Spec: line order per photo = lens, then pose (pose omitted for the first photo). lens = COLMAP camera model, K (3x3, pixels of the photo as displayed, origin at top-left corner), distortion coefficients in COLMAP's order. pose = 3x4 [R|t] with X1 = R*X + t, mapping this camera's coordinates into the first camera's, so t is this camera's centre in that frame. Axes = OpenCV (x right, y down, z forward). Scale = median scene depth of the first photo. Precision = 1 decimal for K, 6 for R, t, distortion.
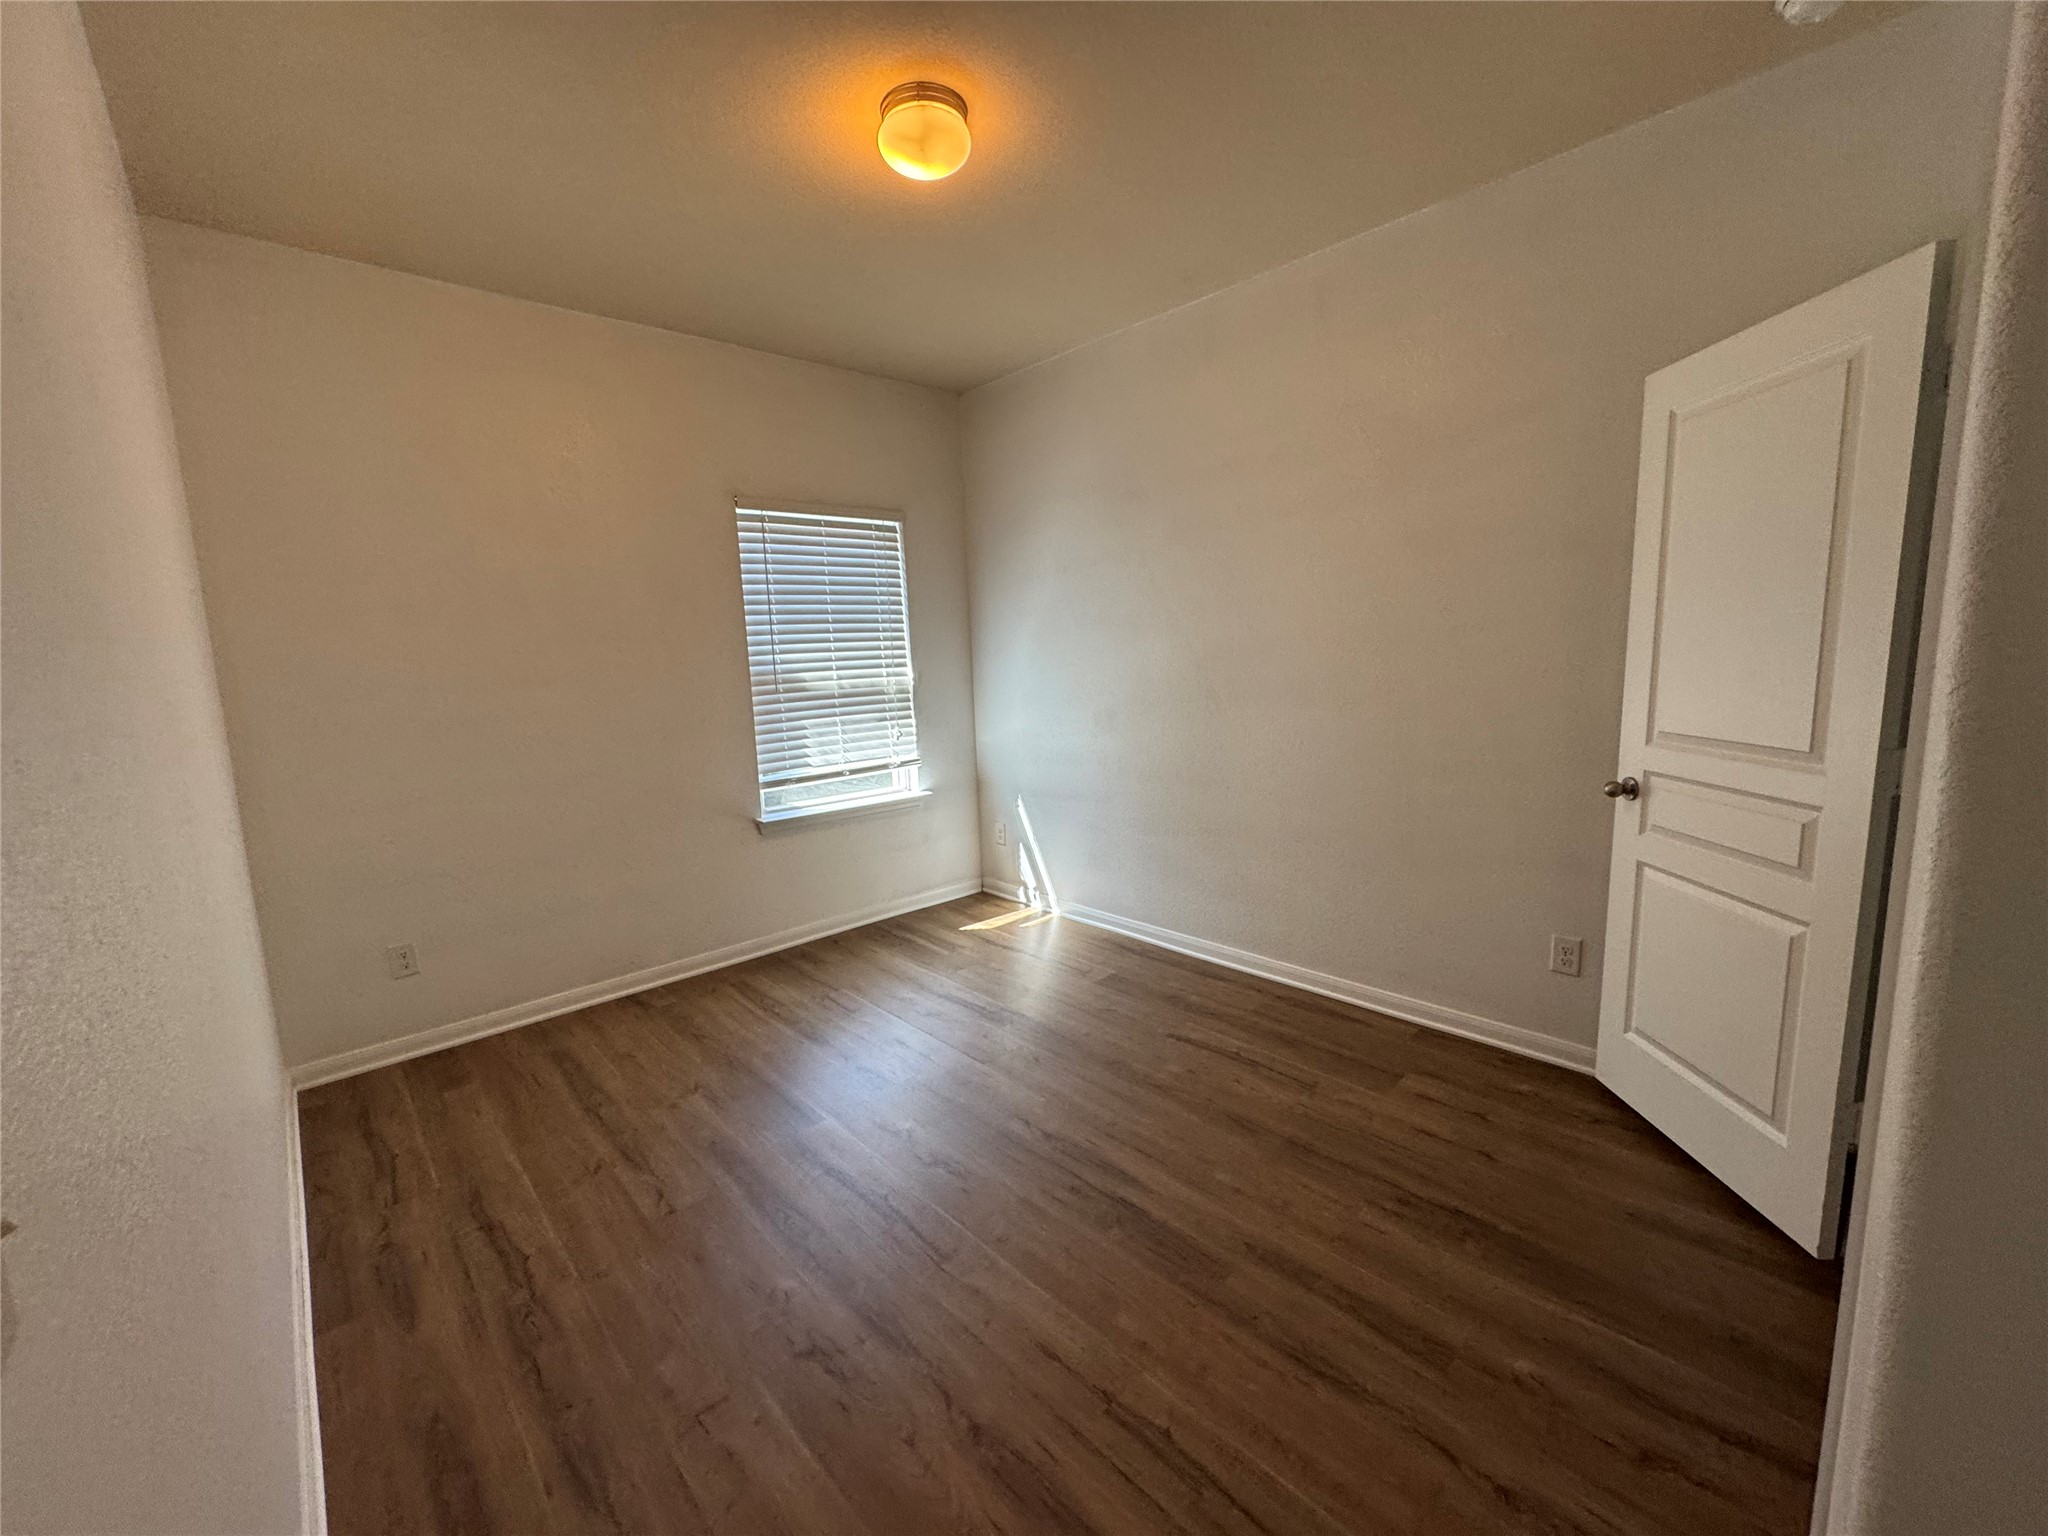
lens RADIAL K [[819.6, 0, 1022.5], [0, 819.6, 767.2], [0, 0, 1]] dist [-0.002522, 0.000060]
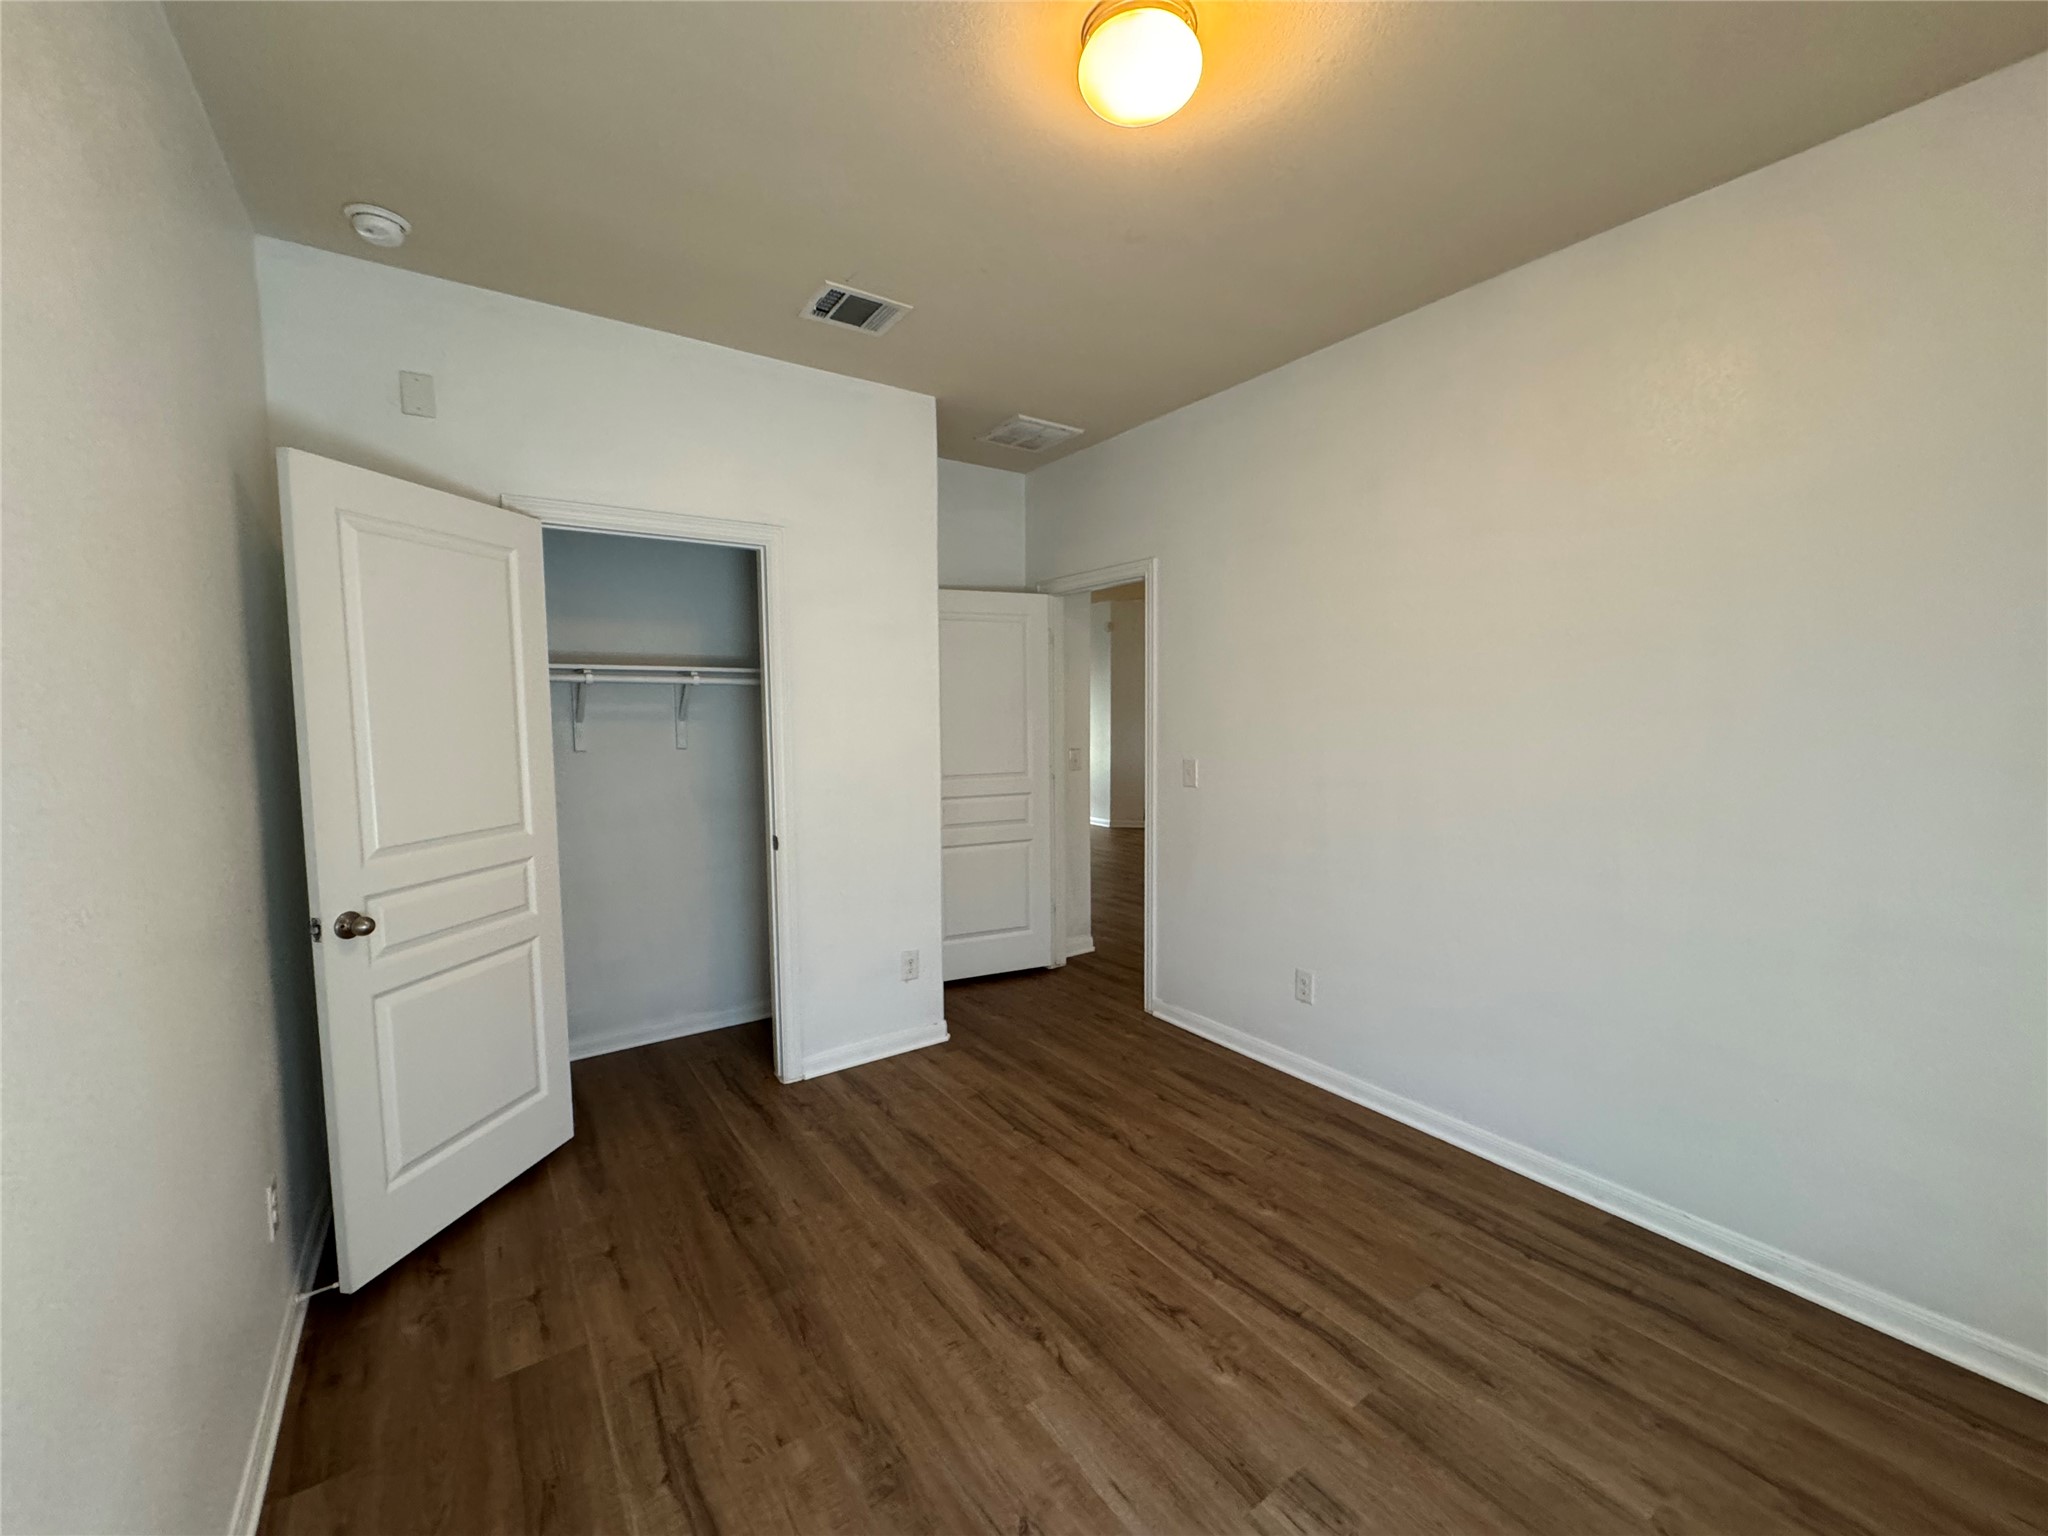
lens RADIAL K [[819.6, 0, 1022.5], [0, 819.6, 767.2], [0, 0, 1]] dist [-0.002522, 0.000060]
pose [[-0.990419, 0.031885, 0.134367, -0.090418], [0.059835, 0.975988, 0.209443, -0.304907], [-0.124462, 0.215476, -0.968545, 1.912021]]
